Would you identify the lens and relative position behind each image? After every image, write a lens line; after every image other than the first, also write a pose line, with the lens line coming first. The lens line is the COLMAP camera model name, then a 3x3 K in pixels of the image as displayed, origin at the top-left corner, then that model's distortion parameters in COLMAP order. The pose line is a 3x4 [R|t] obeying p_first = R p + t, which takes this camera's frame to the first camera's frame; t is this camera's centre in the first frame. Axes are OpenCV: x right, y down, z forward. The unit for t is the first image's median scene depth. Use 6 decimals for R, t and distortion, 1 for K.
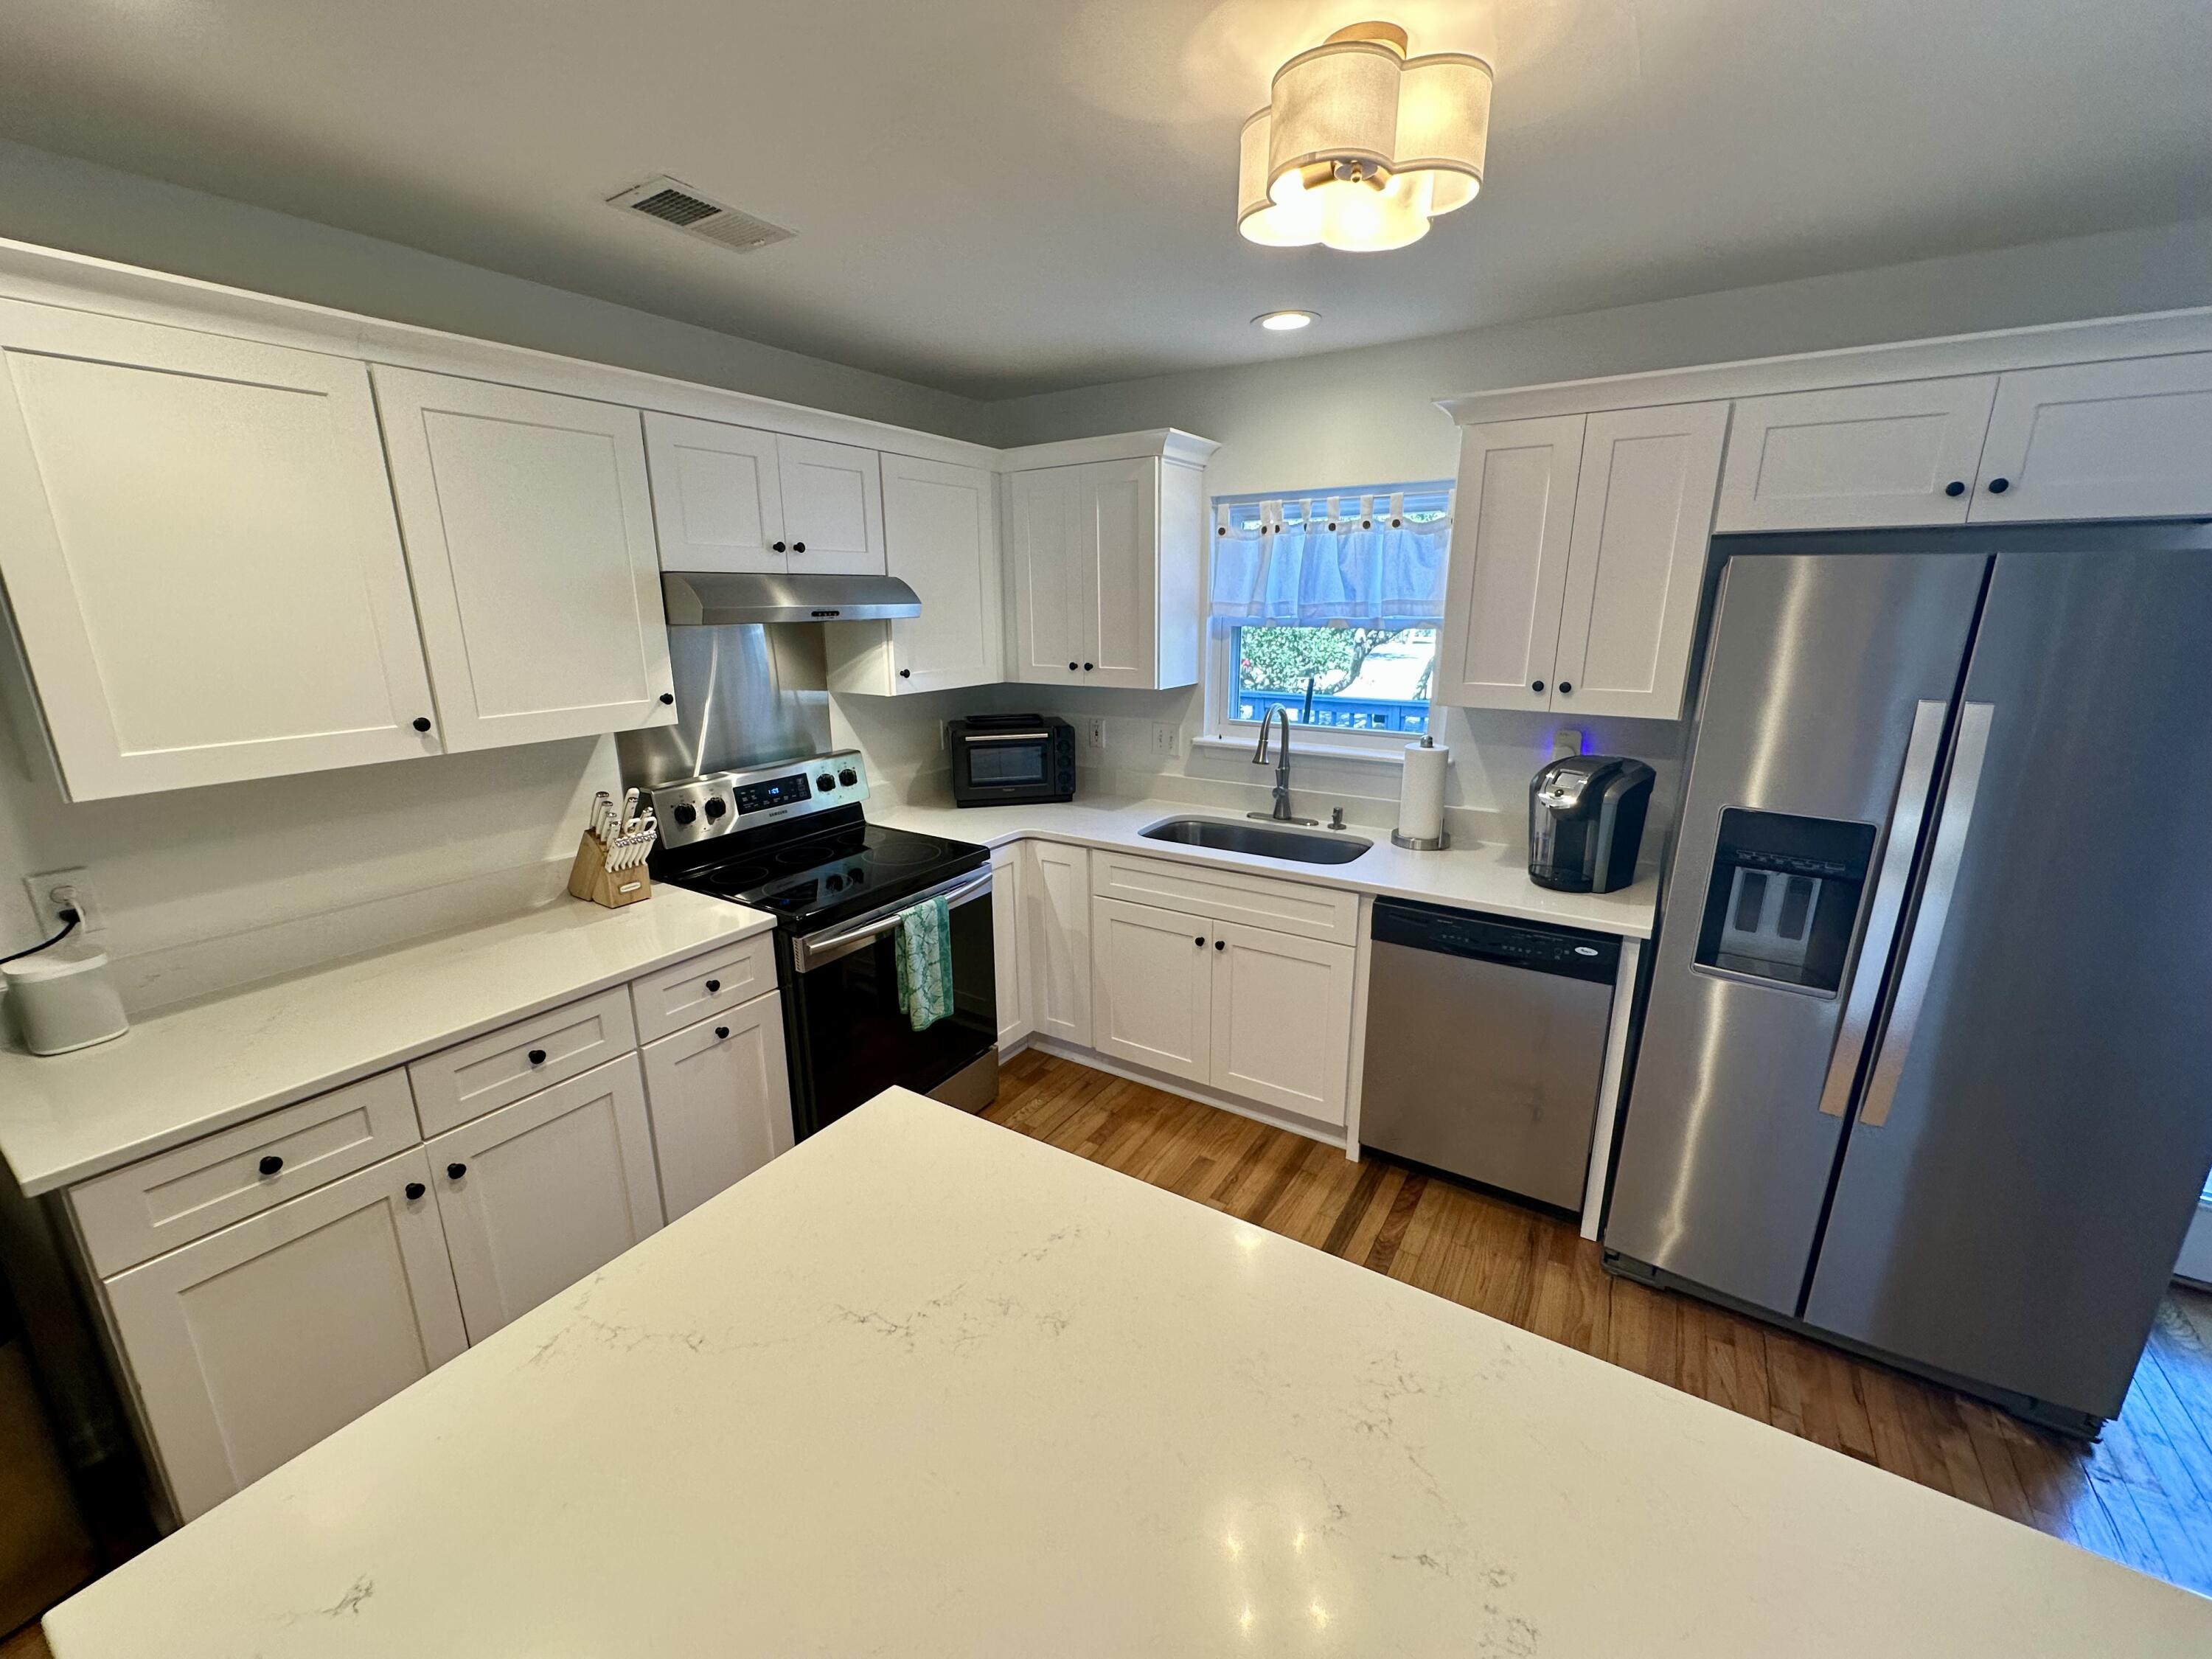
lens RADIAL K [[873.9, 0, 1101.2], [0, 873.9, 834.5], [0, 0, 1]] dist [-0.008354, 0.002548]
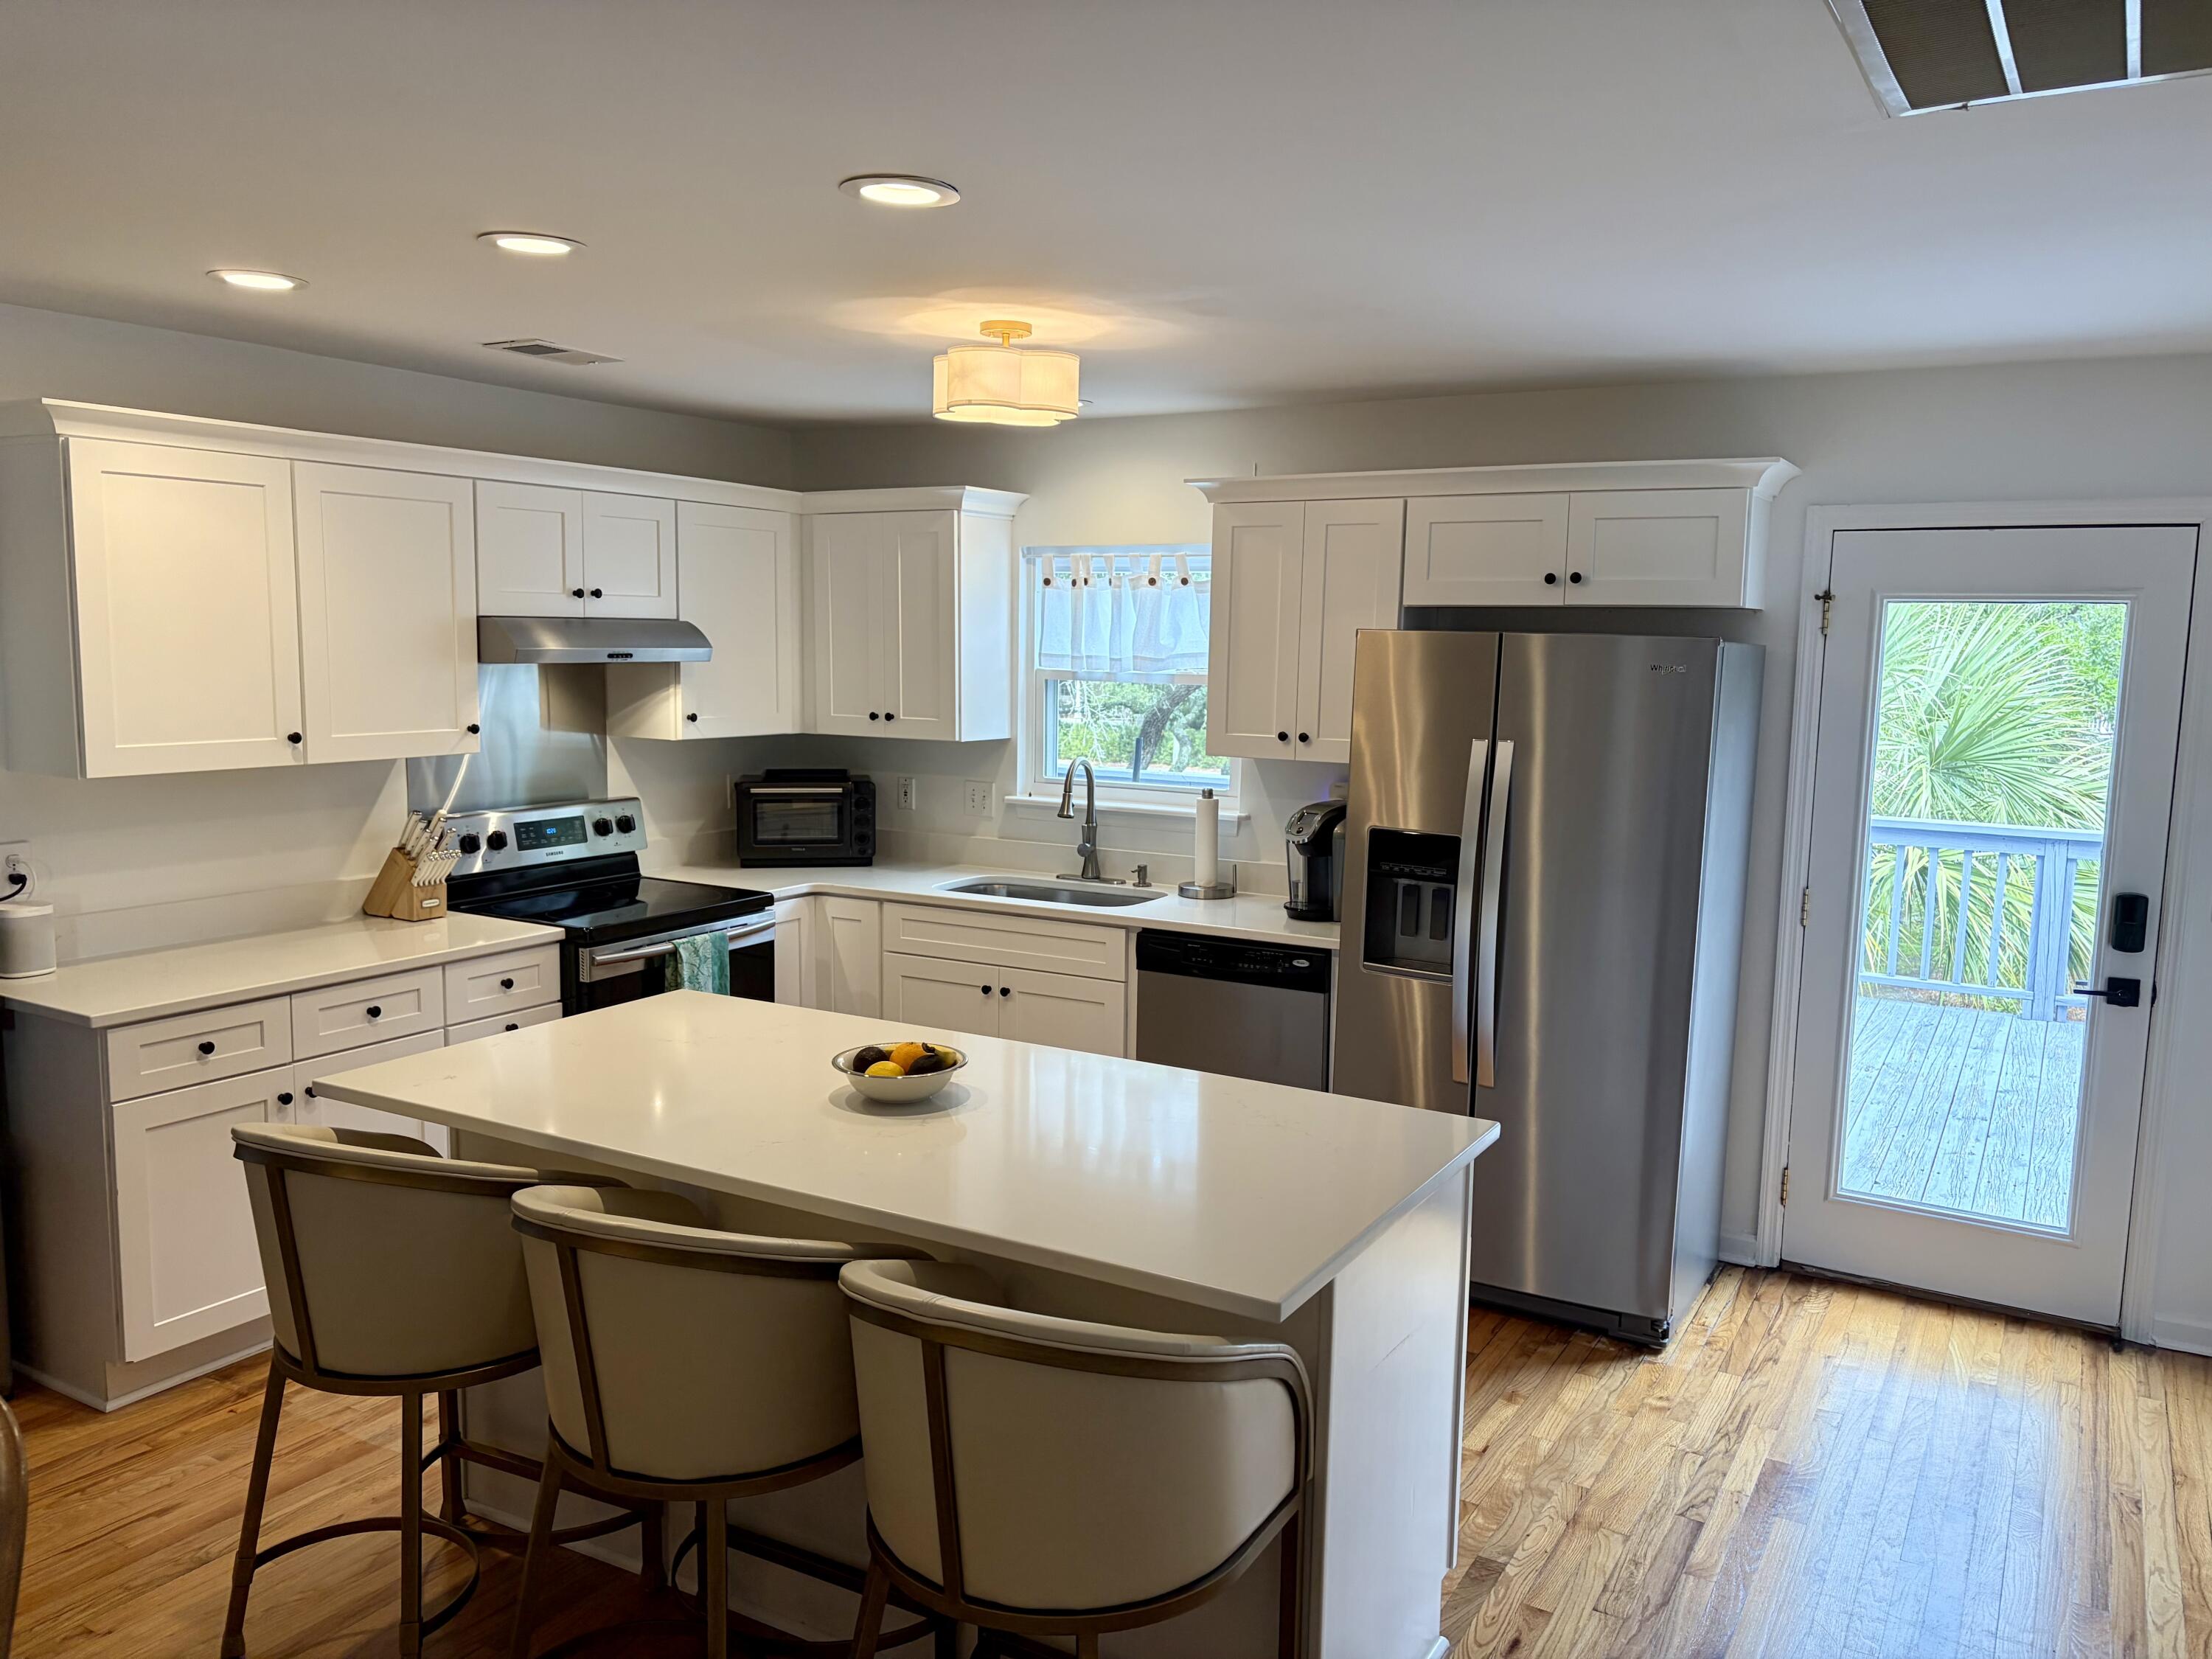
lens RADIAL K [[1659.5, 0, 1117.0], [0, 1659.5, 839.0], [0, 0, 1]] dist [0.041506, -0.035019]
pose [[0.998594, 0.015719, 0.050628, 0.165209], [-0.008468, 0.990062, -0.140379, 0.217701], [-0.052332, 0.139753, 0.988803, -0.887495]]
